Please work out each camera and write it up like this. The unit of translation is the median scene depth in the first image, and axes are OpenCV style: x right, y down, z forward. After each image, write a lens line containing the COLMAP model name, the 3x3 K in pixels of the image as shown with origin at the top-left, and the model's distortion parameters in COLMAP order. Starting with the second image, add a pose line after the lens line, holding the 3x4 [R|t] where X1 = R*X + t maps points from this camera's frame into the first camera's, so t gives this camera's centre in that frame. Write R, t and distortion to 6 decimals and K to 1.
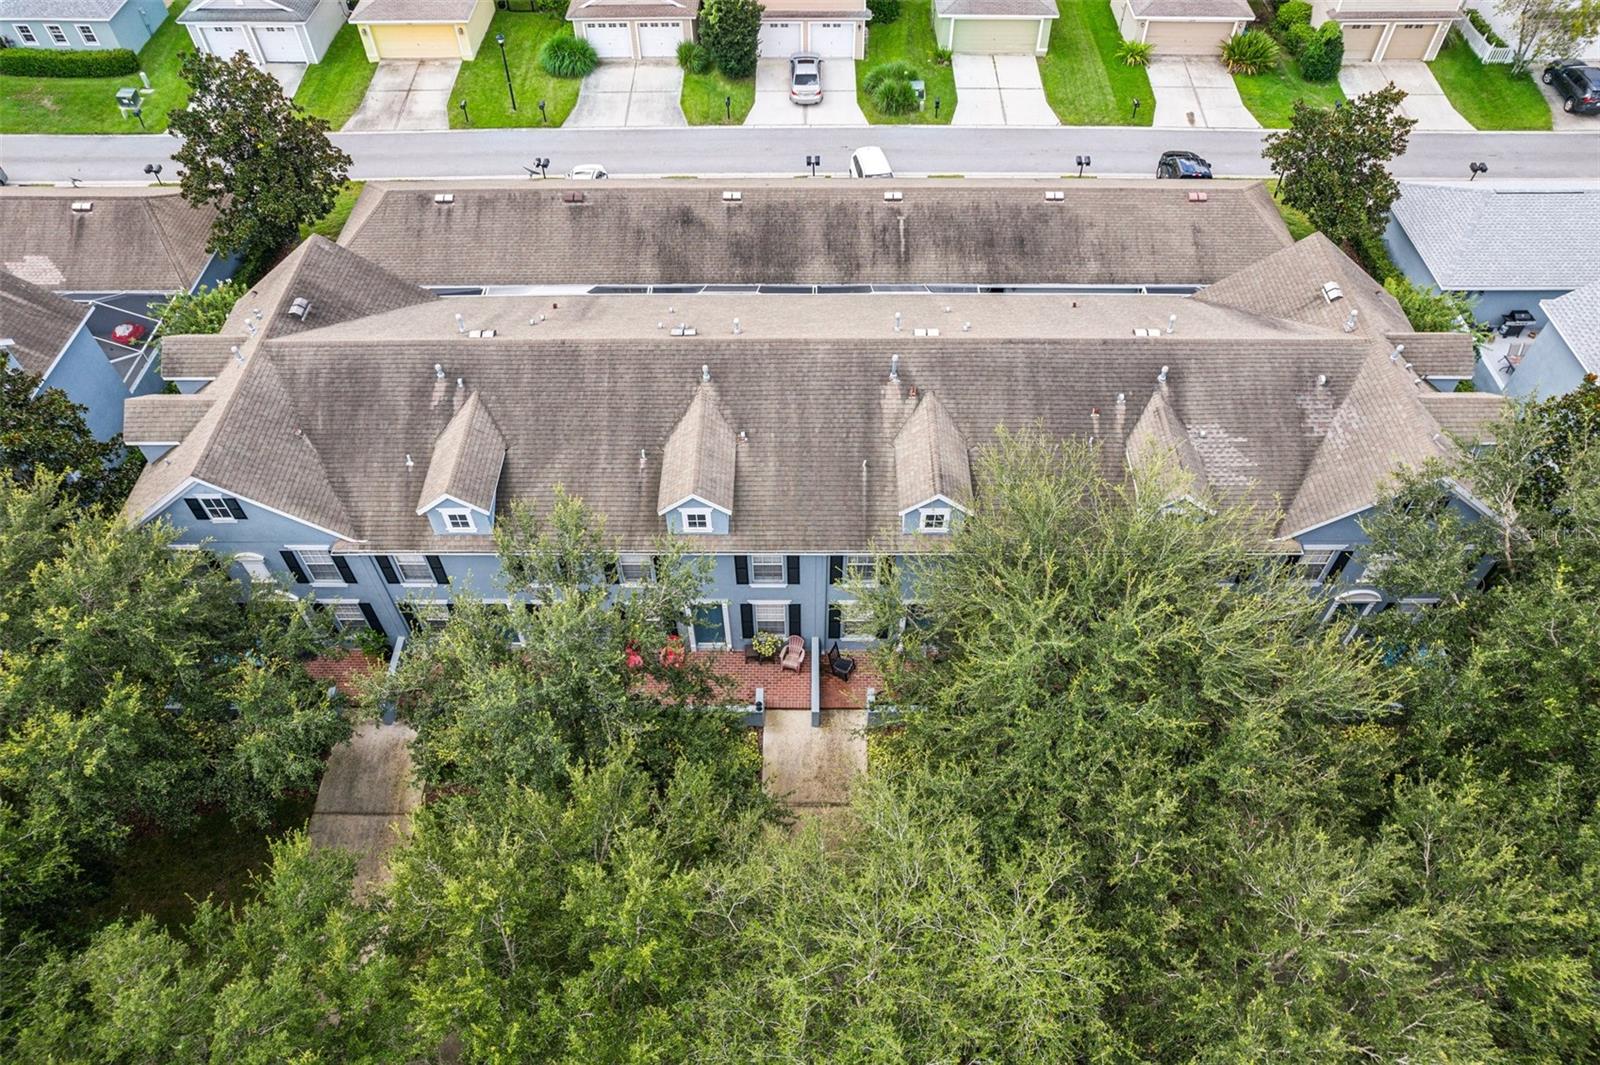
lens RADIAL K [[1049.9, 0, 800.0], [0, 1049.9, 532.5], [0, 0, 1]] dist [-0.074664, 0.066436]
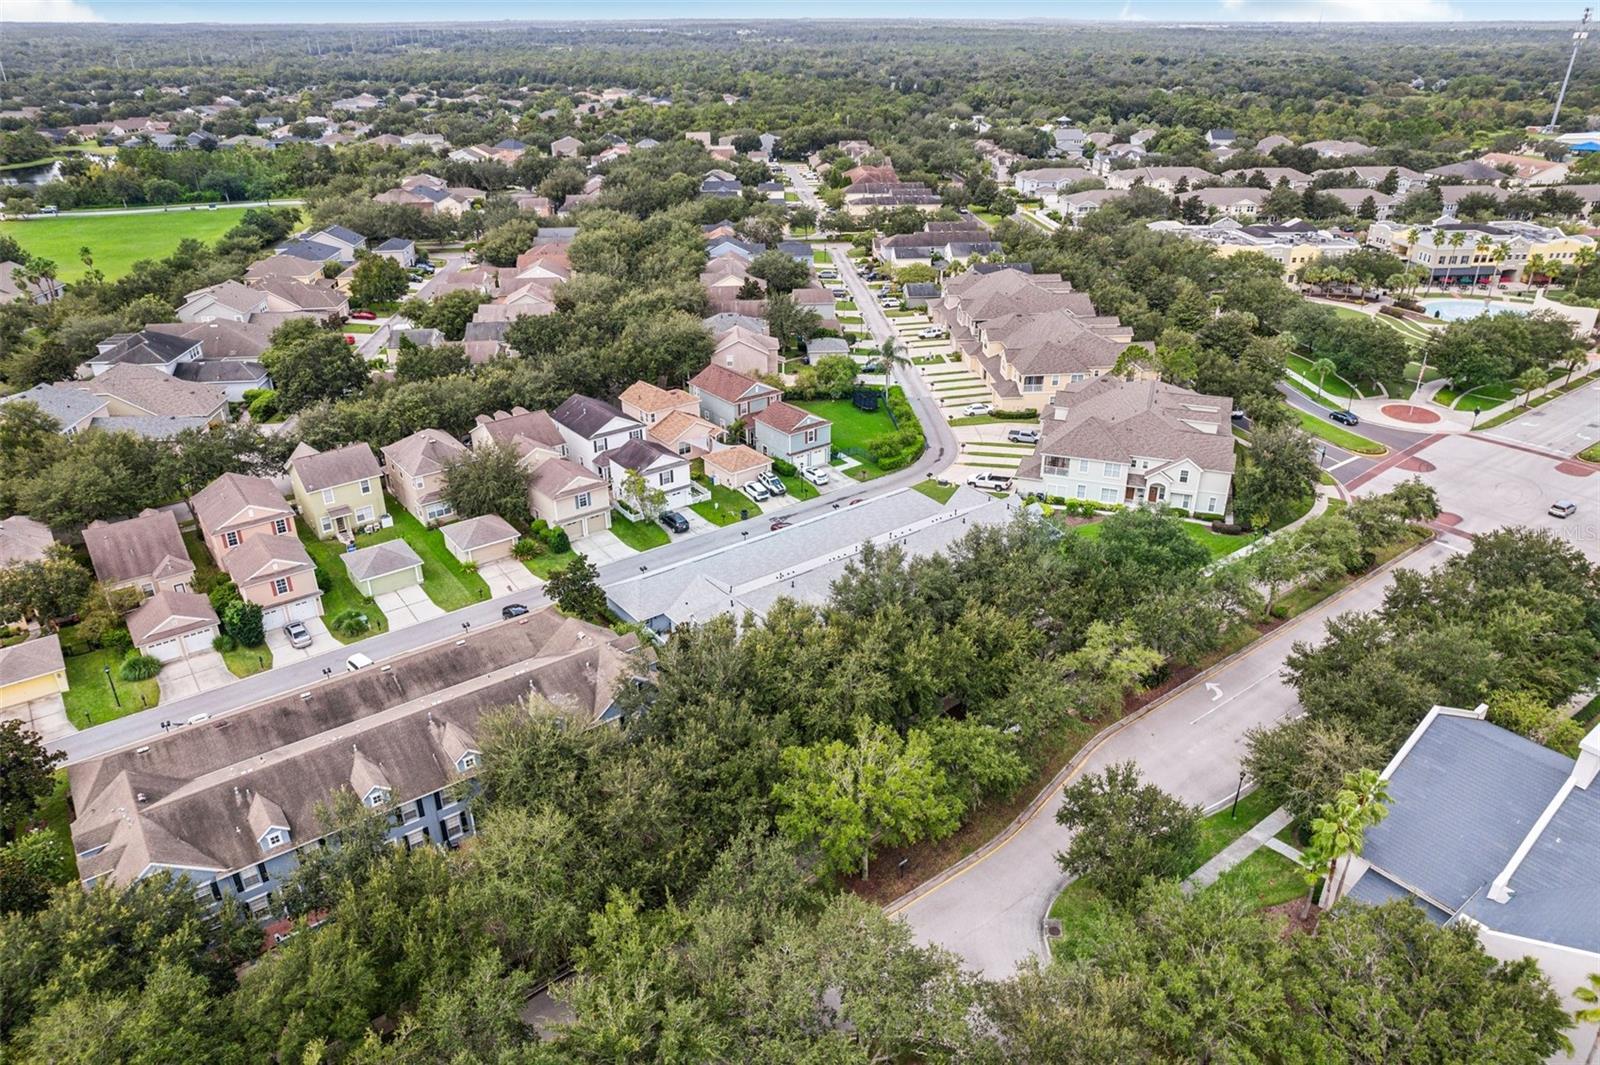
lens RADIAL K [[1049.9, 0, 800.0], [0, 1049.9, 532.5], [0, 0, 1]] dist [-0.074664, 0.066436]
pose [[0.787750, -0.265715, 0.555739, -0.259030], [0.473176, 0.838660, -0.269731, 0.303875], [-0.394404, 0.475442, 0.786384, -0.823222]]
